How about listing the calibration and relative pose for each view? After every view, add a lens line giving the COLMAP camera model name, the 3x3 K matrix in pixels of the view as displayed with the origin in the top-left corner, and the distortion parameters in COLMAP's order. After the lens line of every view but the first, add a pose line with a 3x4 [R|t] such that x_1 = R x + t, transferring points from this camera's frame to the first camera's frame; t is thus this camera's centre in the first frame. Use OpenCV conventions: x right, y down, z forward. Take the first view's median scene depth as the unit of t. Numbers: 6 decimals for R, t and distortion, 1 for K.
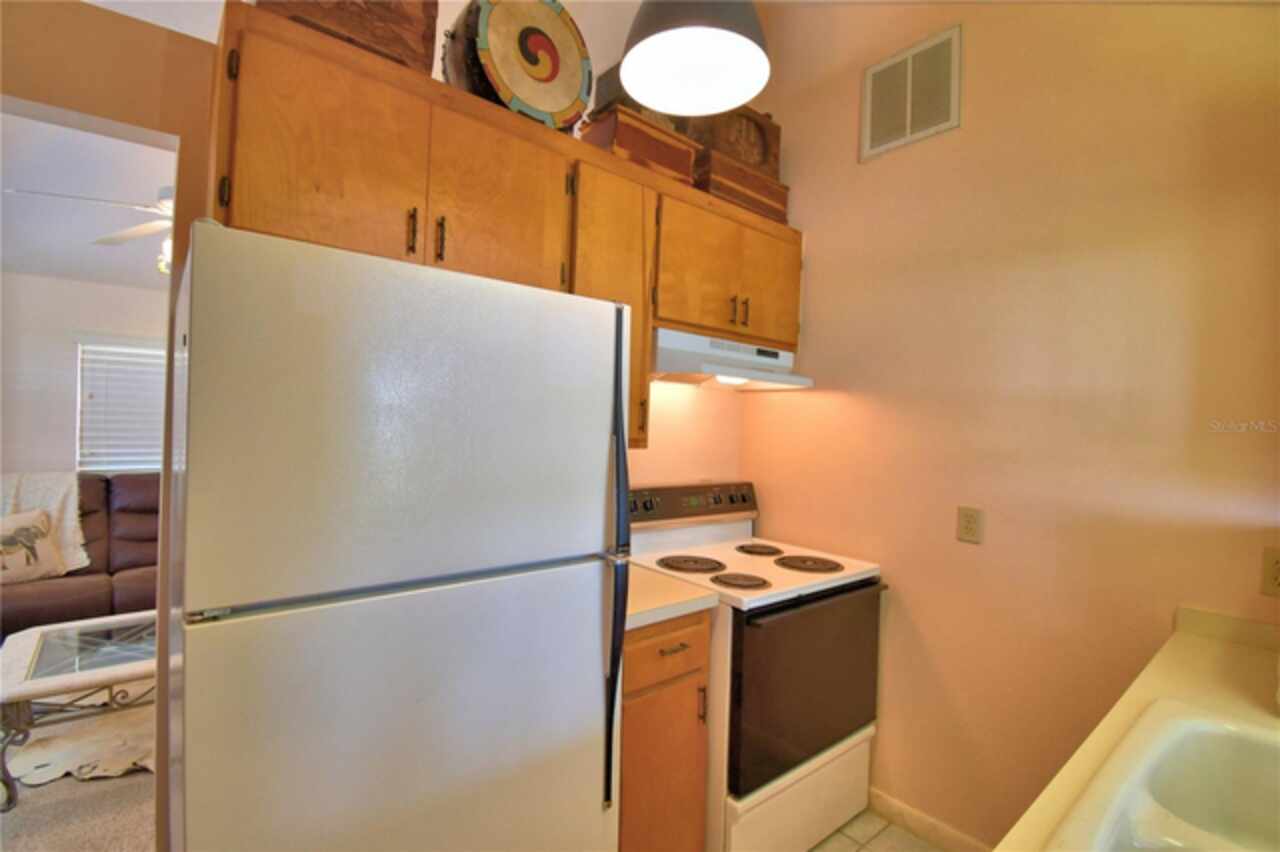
lens RADIAL K [[584.0, 0, 634.1], [0, 584.0, 428.5], [0, 0, 1]] dist [0.030178, -0.031851]
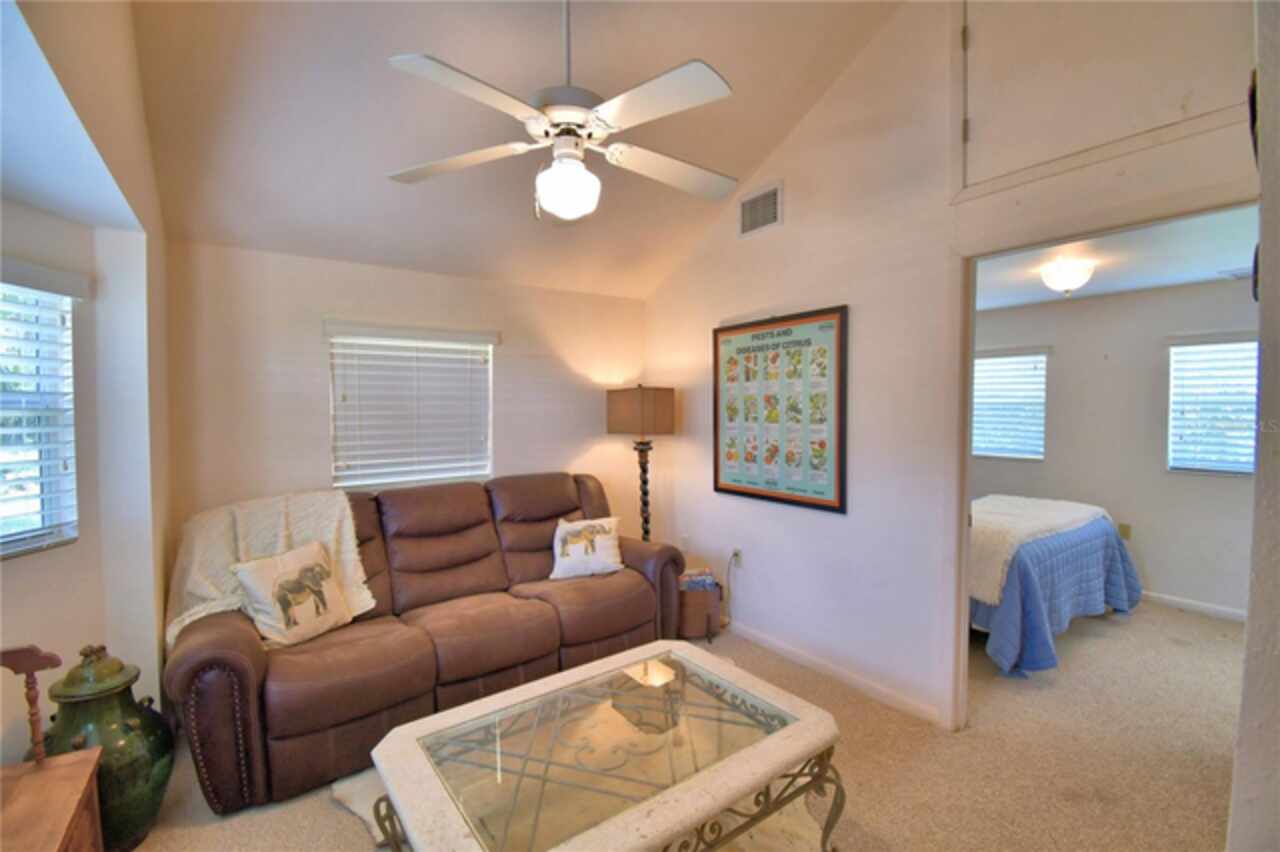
lens RADIAL K [[563.0, 0, 644.3], [0, 563.0, 423.8], [0, 0, 1]] dist [0.001178, -0.000056]
pose [[0.998028, -0.024896, -0.057627, -0.501893], [0.025896, 0.999525, 0.016686, -0.023032], [0.057184, -0.018145, 0.998199, 0.243654]]
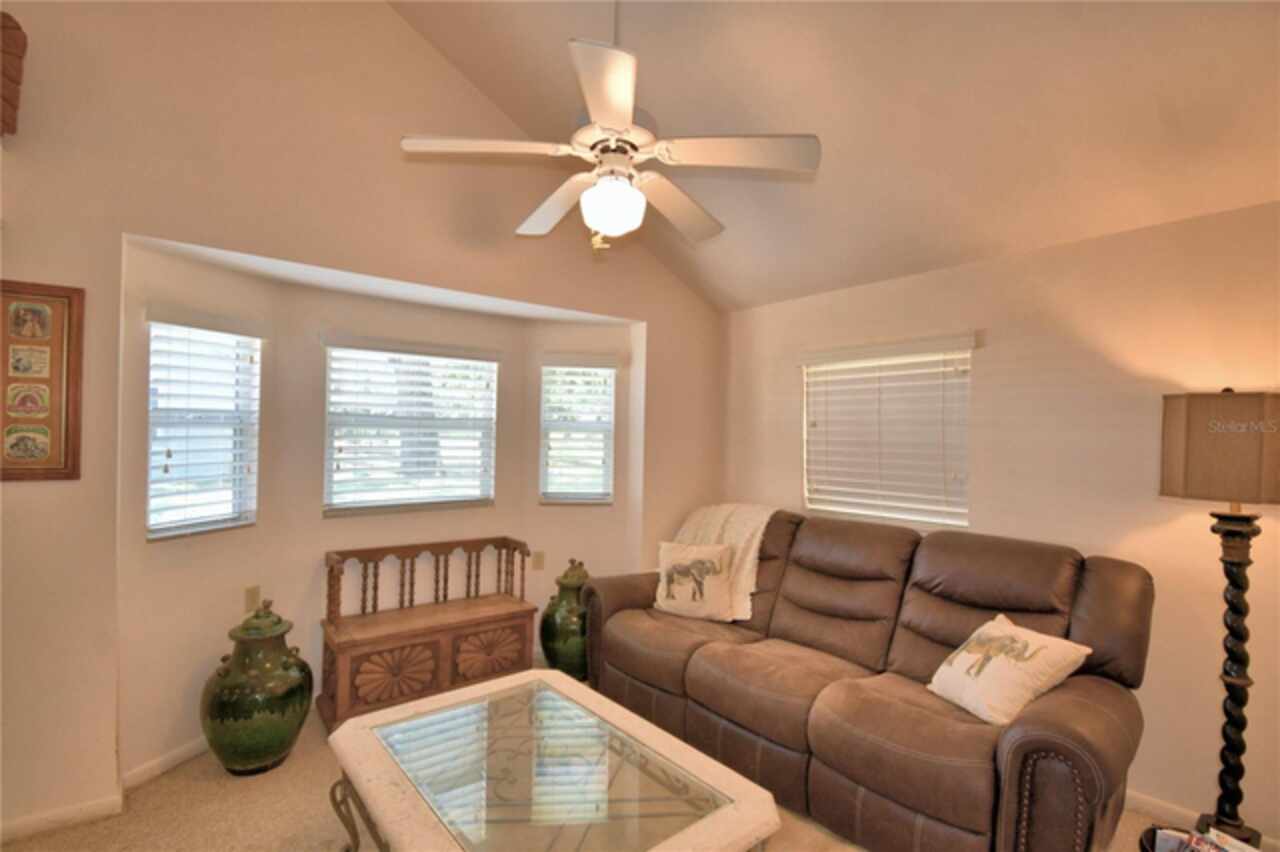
lens RADIAL K [[584.0, 0, 634.1], [0, 584.0, 428.5], [0, 0, 1]] dist [0.030178, -0.031851]
pose [[0.001374, -0.032485, -0.999471, -0.061610], [-0.031535, 0.998974, -0.032512, -0.012873], [0.999502, 0.031563, 0.000348, 0.809697]]
